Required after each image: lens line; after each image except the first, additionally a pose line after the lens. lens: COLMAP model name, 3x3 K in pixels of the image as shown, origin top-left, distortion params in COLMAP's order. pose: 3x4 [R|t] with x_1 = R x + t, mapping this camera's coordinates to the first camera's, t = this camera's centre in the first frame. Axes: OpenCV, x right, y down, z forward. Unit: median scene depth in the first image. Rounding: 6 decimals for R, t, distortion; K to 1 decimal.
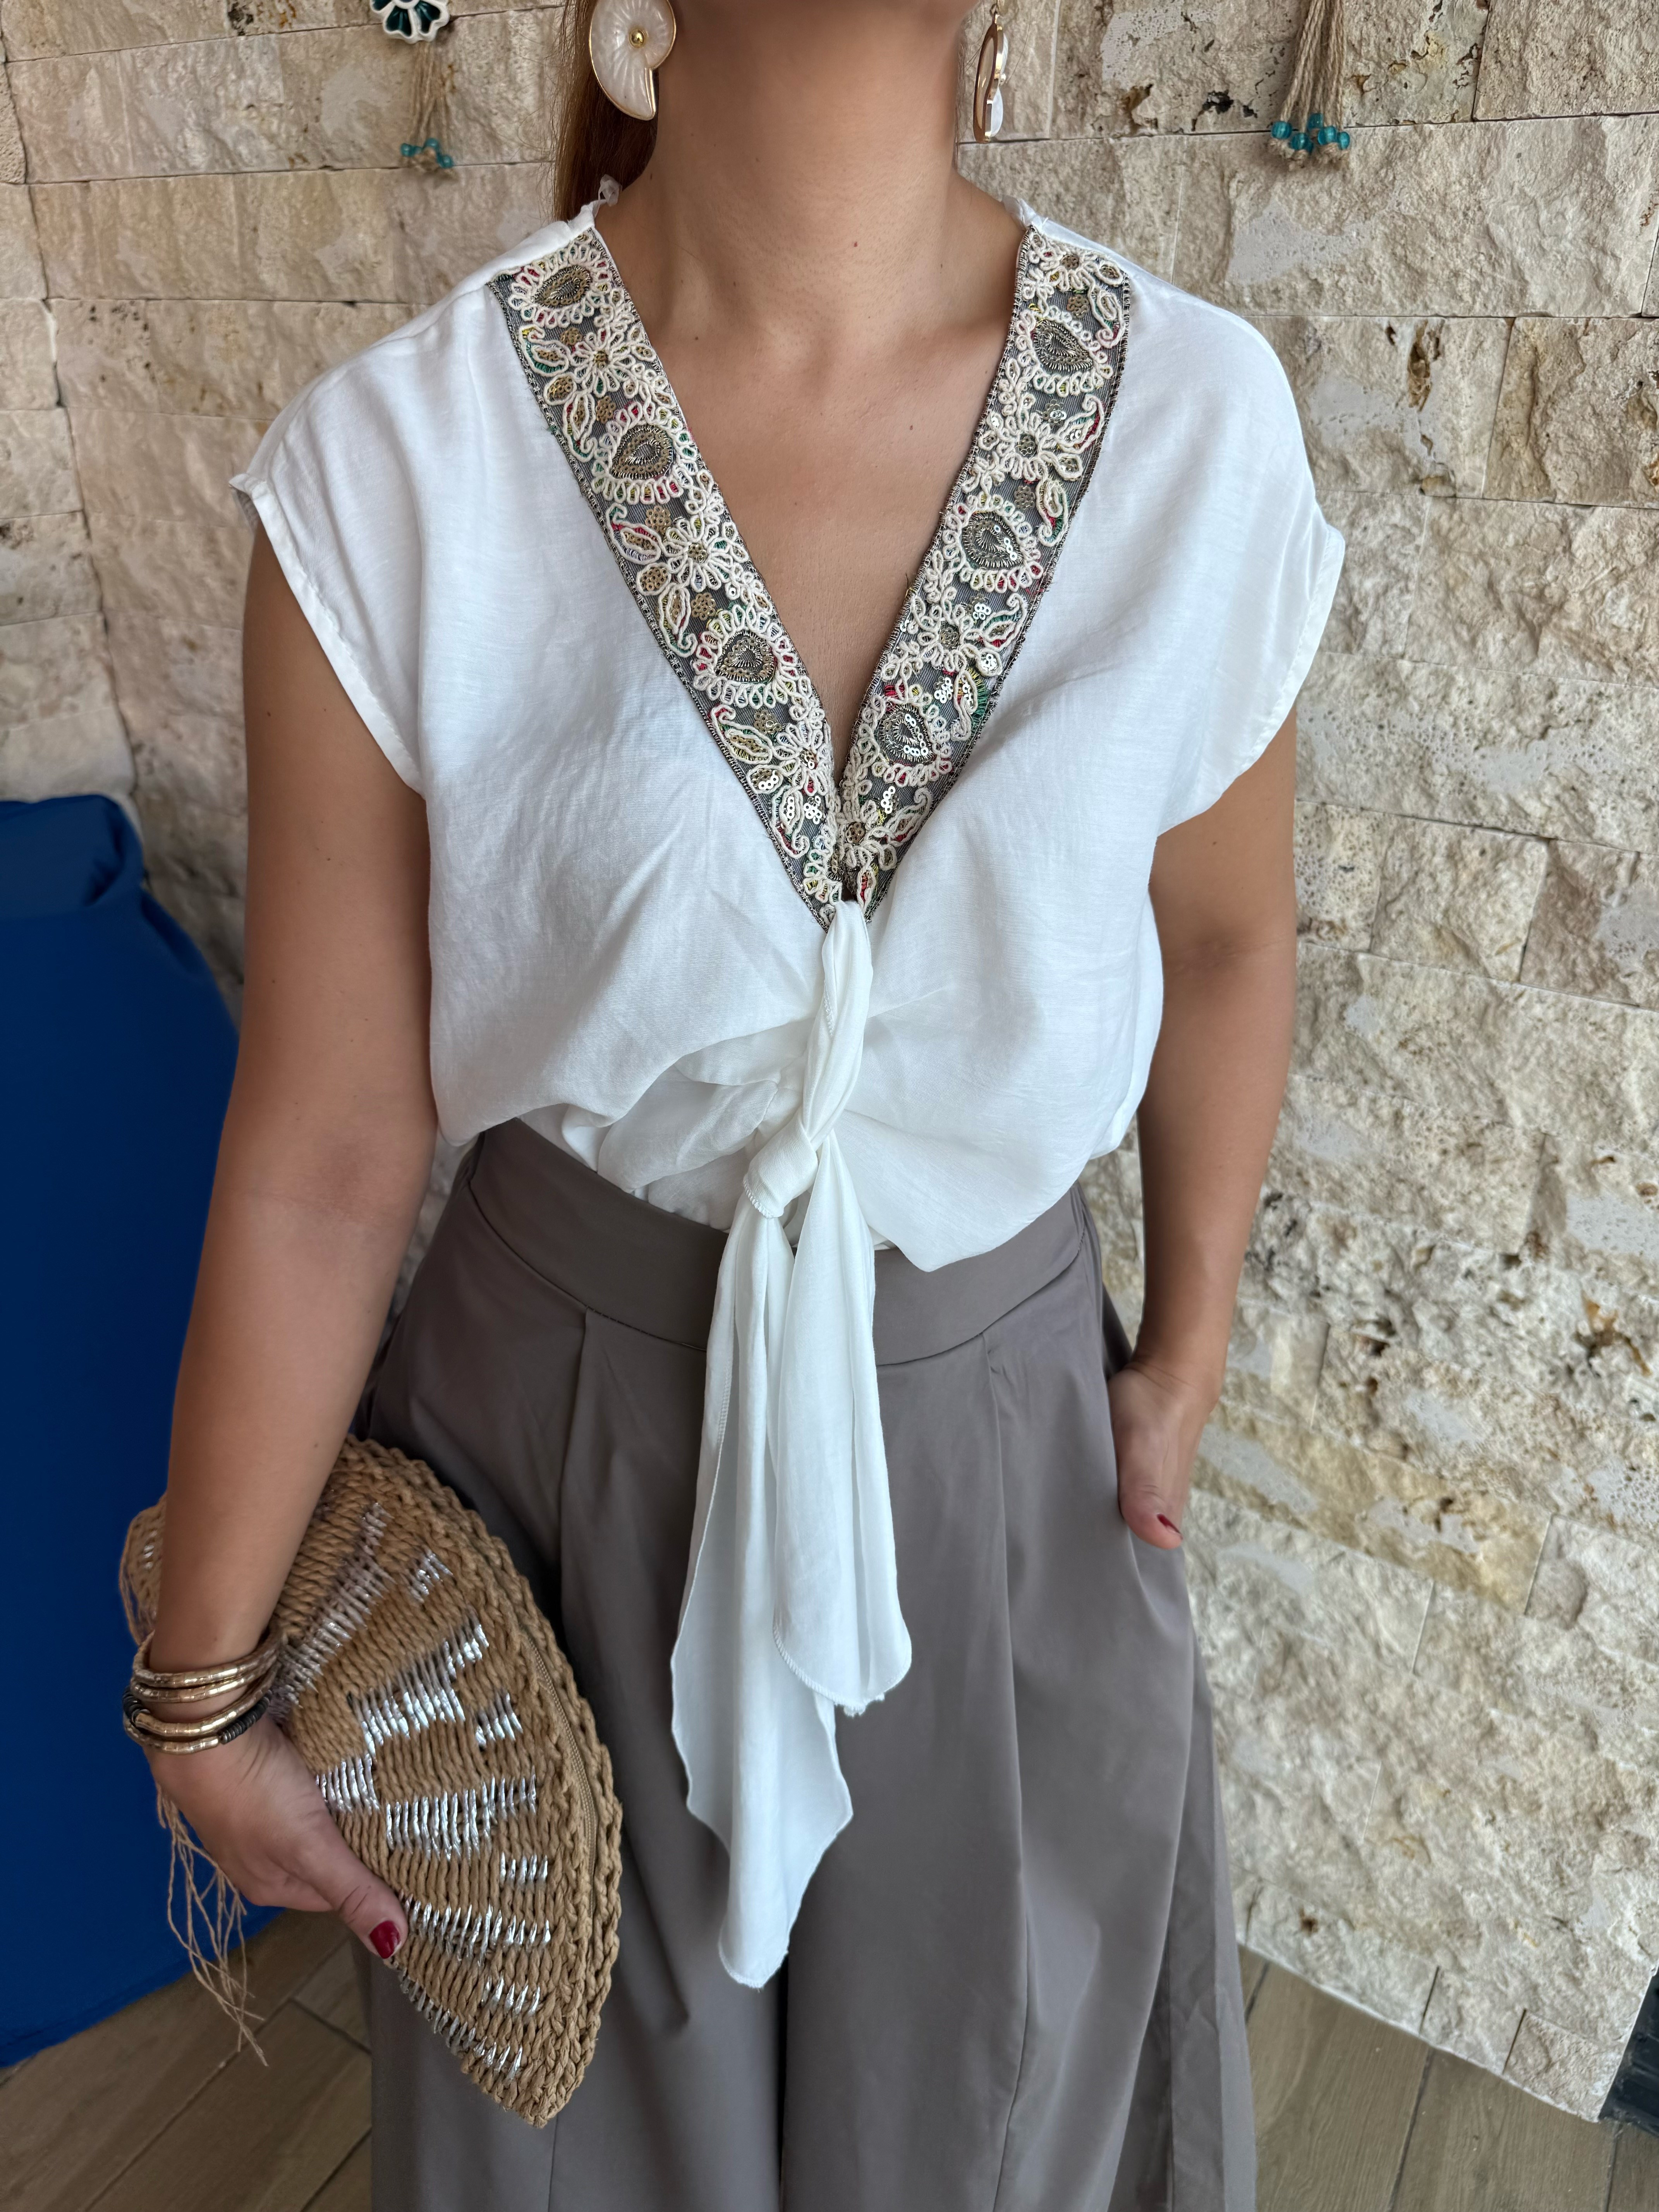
lens RADIAL K [[1584.0, 0, 826.2], [0, 1584.0, 1099.1], [0, 0, 1]] dist [-0.000383, -0.009029]
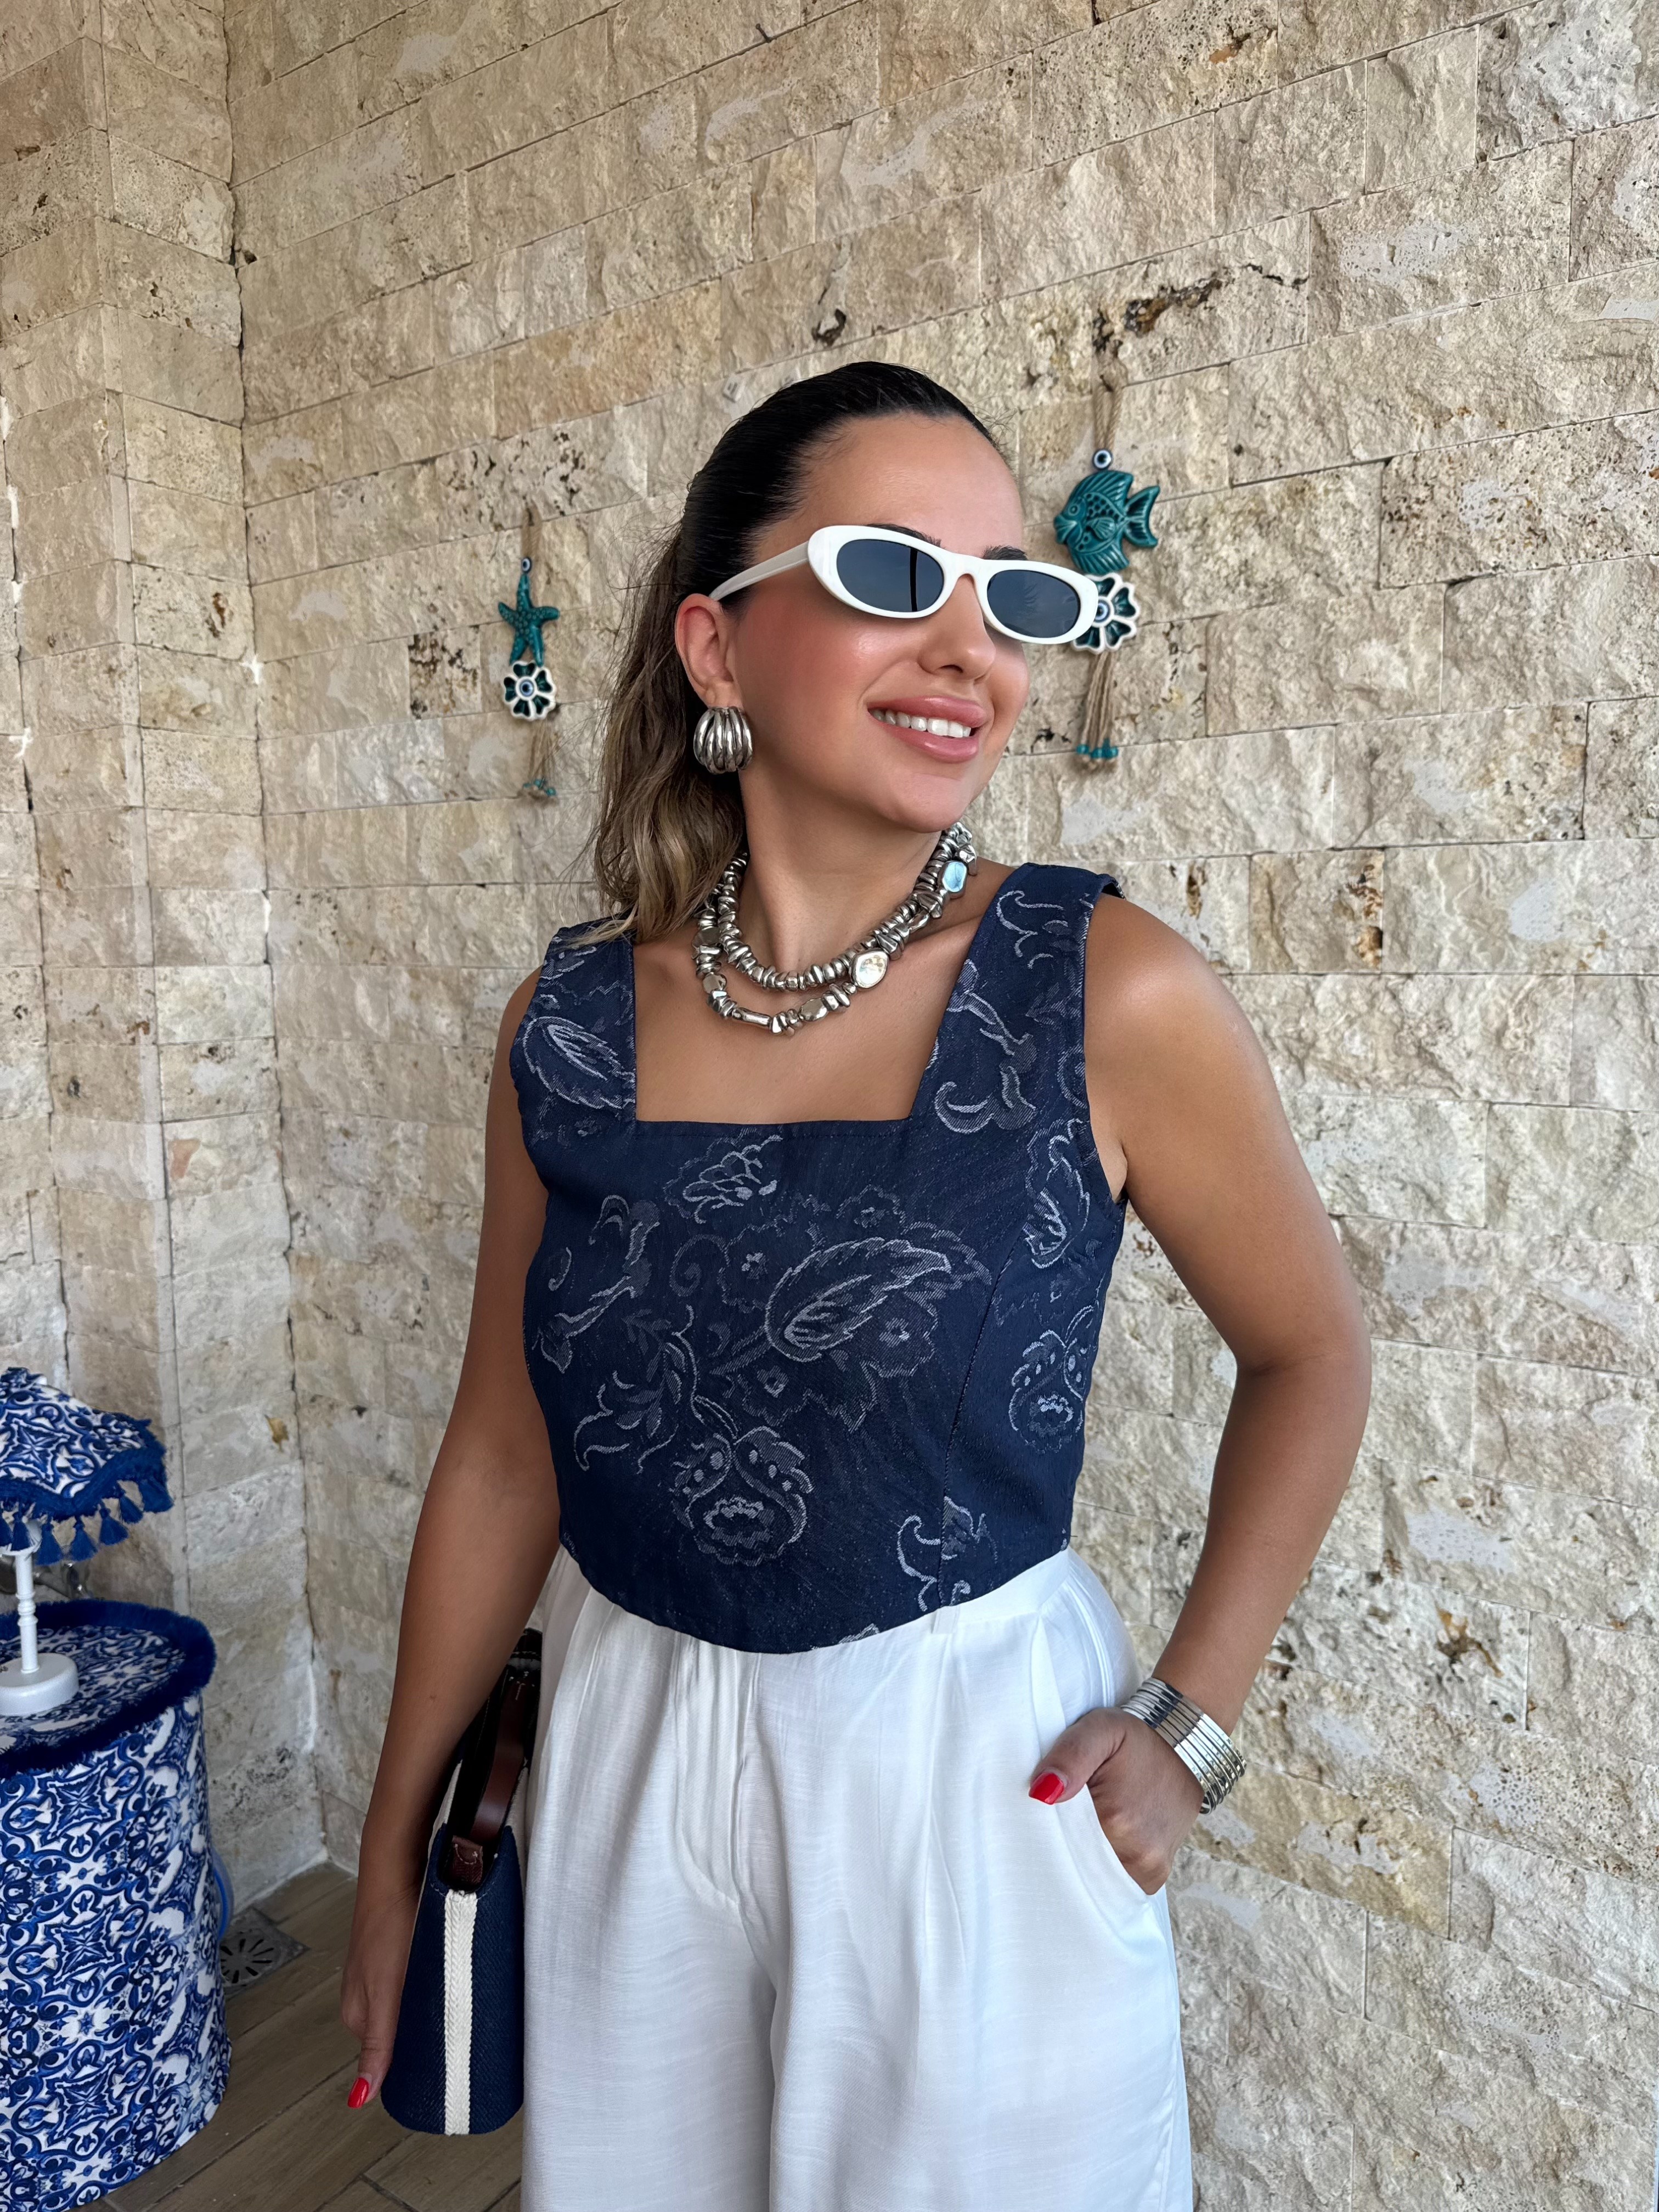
lens RADIAL K [[1583.8, 0, 823.0], [0, 1583.8, 1098.7], [0, 0, 1]] dist [-0.000383, -0.009029]
pose [[0.996121, -0.024838, -0.084418, 0.123980], [-0.004541, 0.943549, -0.331202, 0.145904], [0.087879, 0.330301, 0.939776, -0.235652]]
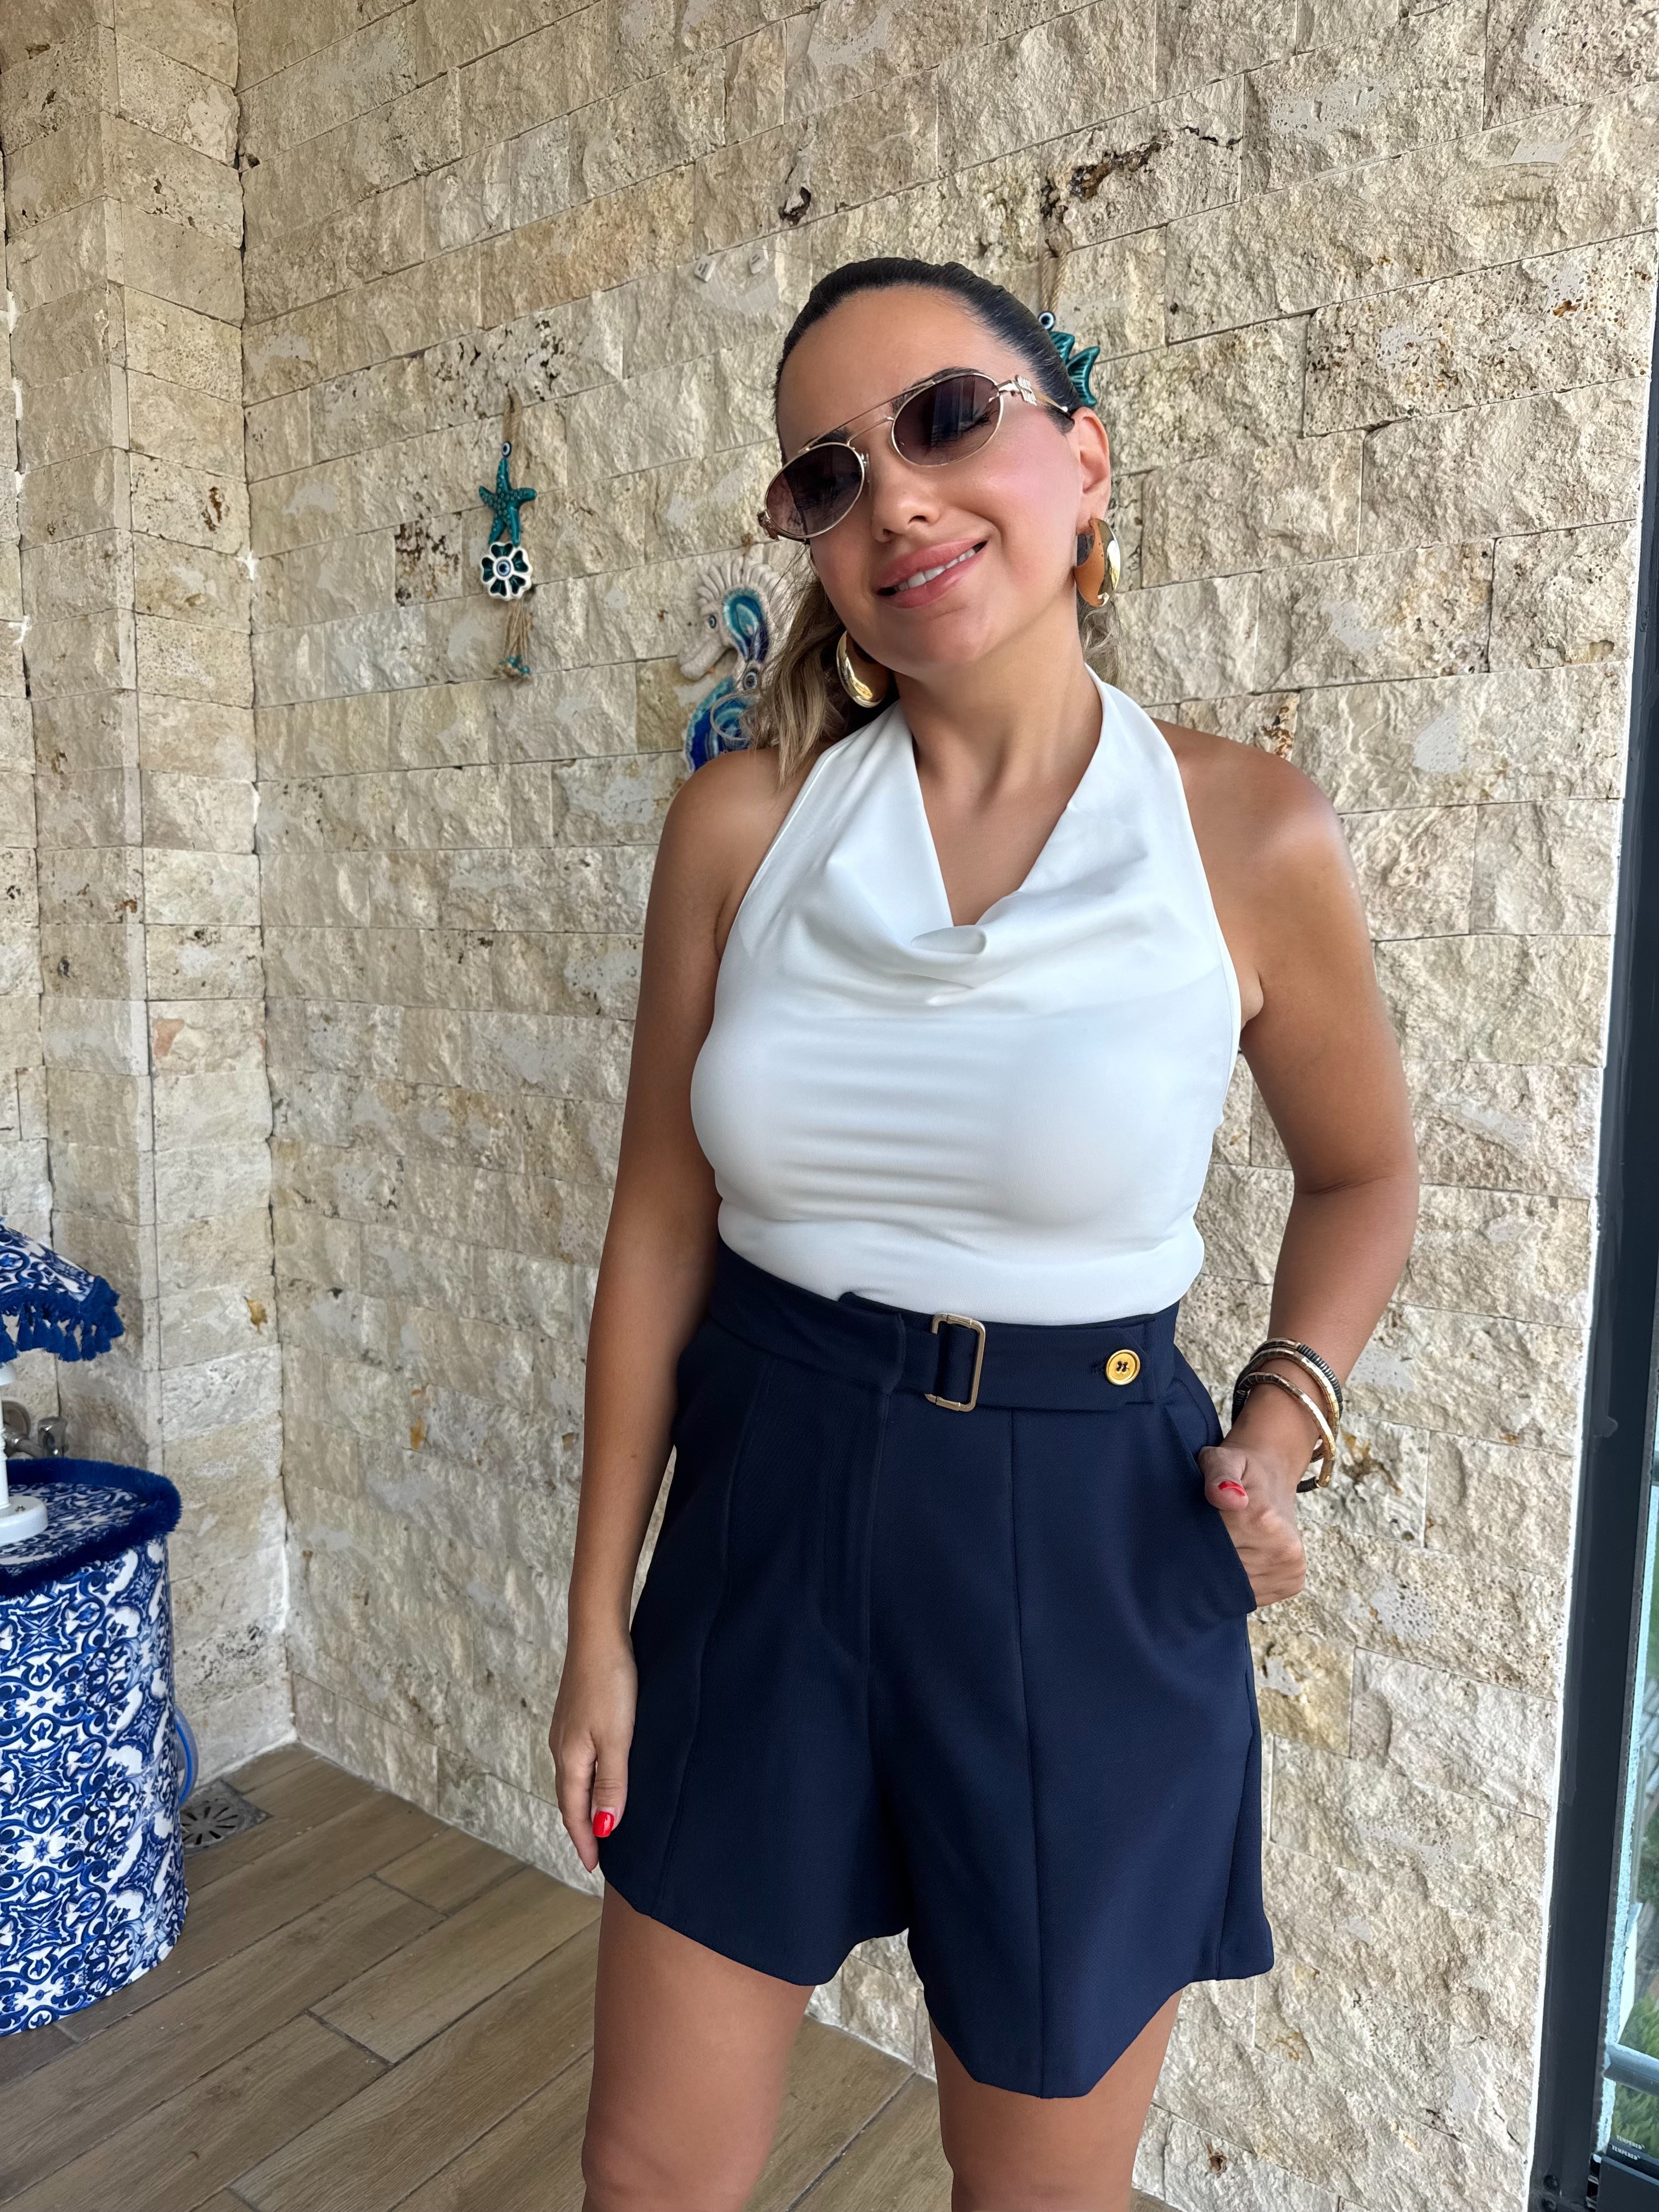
lens RADIAL K [[1584.0, 0, 841.6], [0, 1584.0, 1106.0], [0, 0, 1]] dist [-0.000383, -0.009029]
pose [[0.995720, -0.002744, -0.092385, 0.193609], [-0.028445, 0.941948, -0.334553, 0.278893], [0.087940, 0.335748, 0.937838, -0.220860]]
